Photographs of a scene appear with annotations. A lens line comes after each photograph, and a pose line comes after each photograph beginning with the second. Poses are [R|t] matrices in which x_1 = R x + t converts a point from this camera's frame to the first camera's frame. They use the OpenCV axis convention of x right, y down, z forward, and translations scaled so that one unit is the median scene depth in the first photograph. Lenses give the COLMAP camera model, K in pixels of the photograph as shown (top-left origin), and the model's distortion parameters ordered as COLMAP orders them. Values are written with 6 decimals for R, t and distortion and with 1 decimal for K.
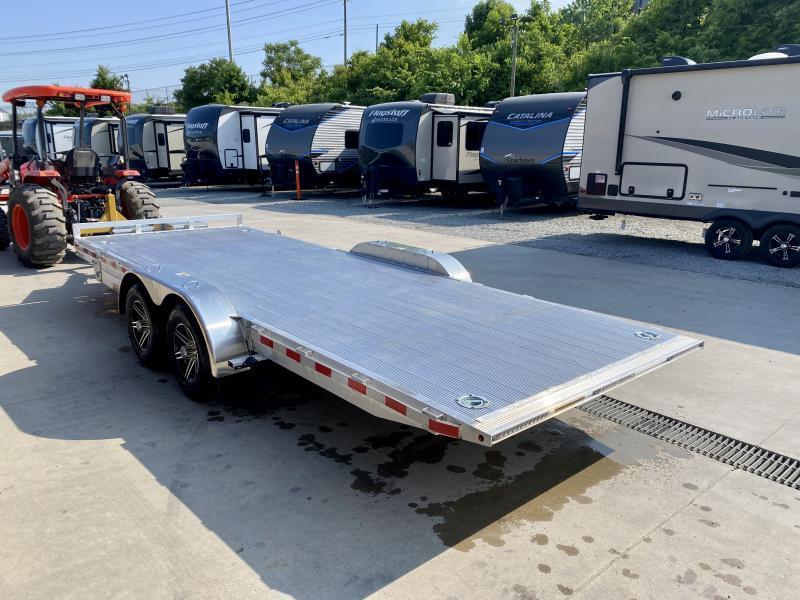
lens RADIAL K [[611.9, 0, 400.0], [0, 611.9, 300.0], [0, 0, 1]] dist [0.013304, -0.006270]
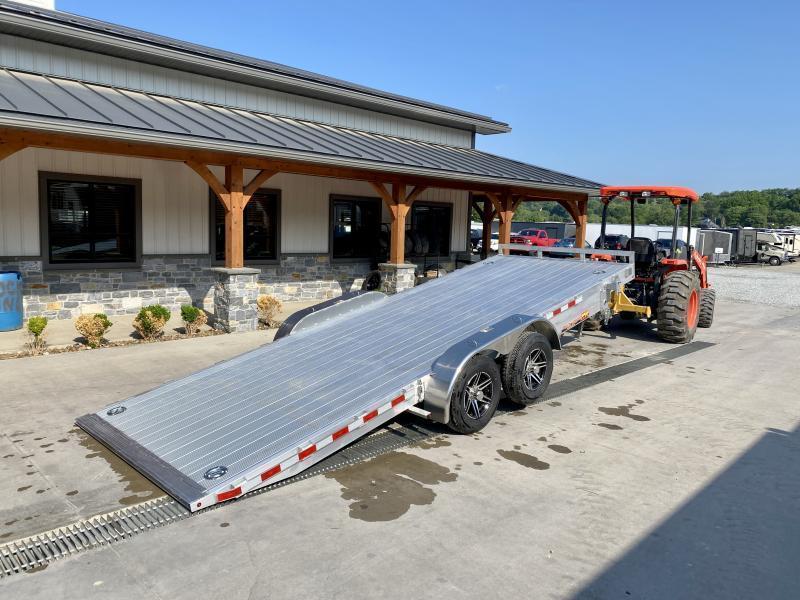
lens RADIAL K [[611.9, 0, 400.0], [0, 611.9, 300.0], [0, 0, 1]] dist [0.013304, -0.006270]
pose [[0.062256, 0.118950, -0.990947, 0.542394], [-0.275804, 0.956260, 0.097459, -0.114419], [0.959196, 0.267240, 0.092340, 0.459103]]
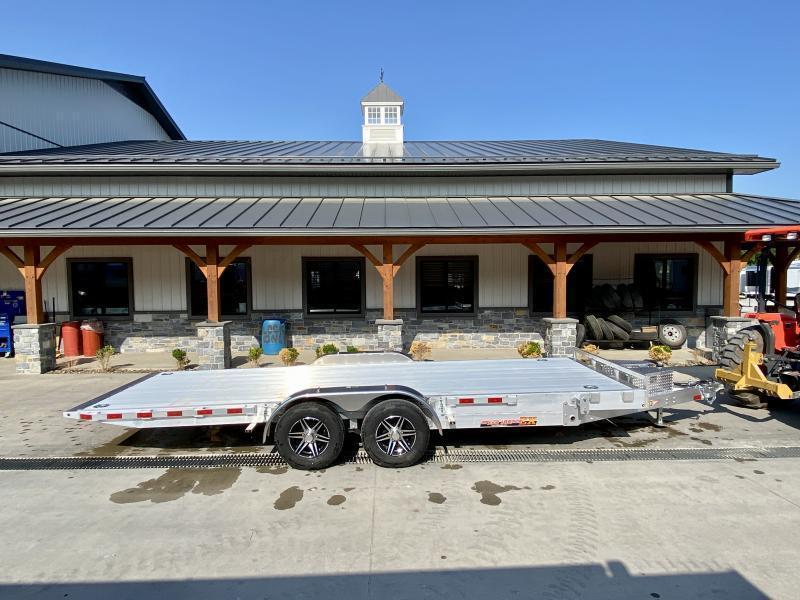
lens RADIAL K [[508.3, 0, 397.0], [0, 508.3, 307.7], [0, 0, 1]] dist [0.057718, -0.067377]
pose [[-0.640339, 0.052583, -0.766291, 0.369973], [-0.183062, 0.958457, 0.218742, -0.255223], [0.745959, 0.280347, -0.604111, 0.926779]]
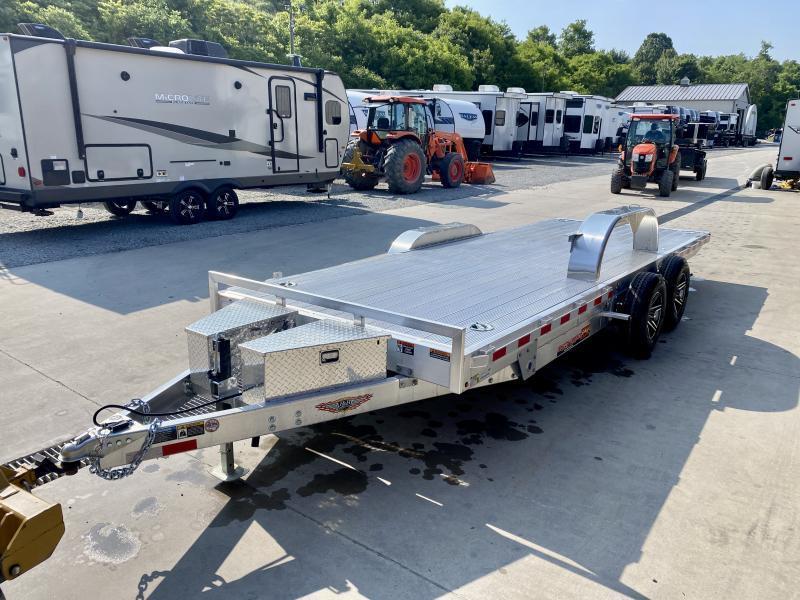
lens RADIAL K [[613.9, 0, 400.0], [0, 613.9, 300.0], [0, 0, 1]] dist [0.000548, 0.005944]
pose [[-0.198580, -0.277006, 0.940124, -0.642189], [0.223975, 0.921018, 0.318686, -0.202311], [-0.954149, 0.273849, -0.120853, 0.747687]]
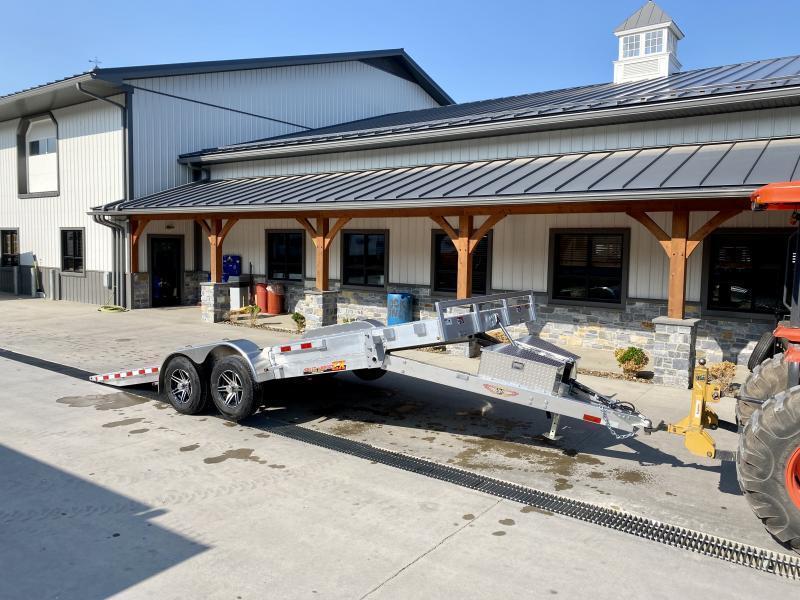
lens RADIAL K [[613.9, 0, 400.0], [0, 613.9, 300.0], [0, 0, 1]] dist [0.000548, 0.005944]
pose [[-0.975143, 0.000065, -0.221575, -0.057957], [-0.073721, 0.942933, 0.324719, -0.352065], [0.208951, 0.332982, -0.919490, 1.280052]]
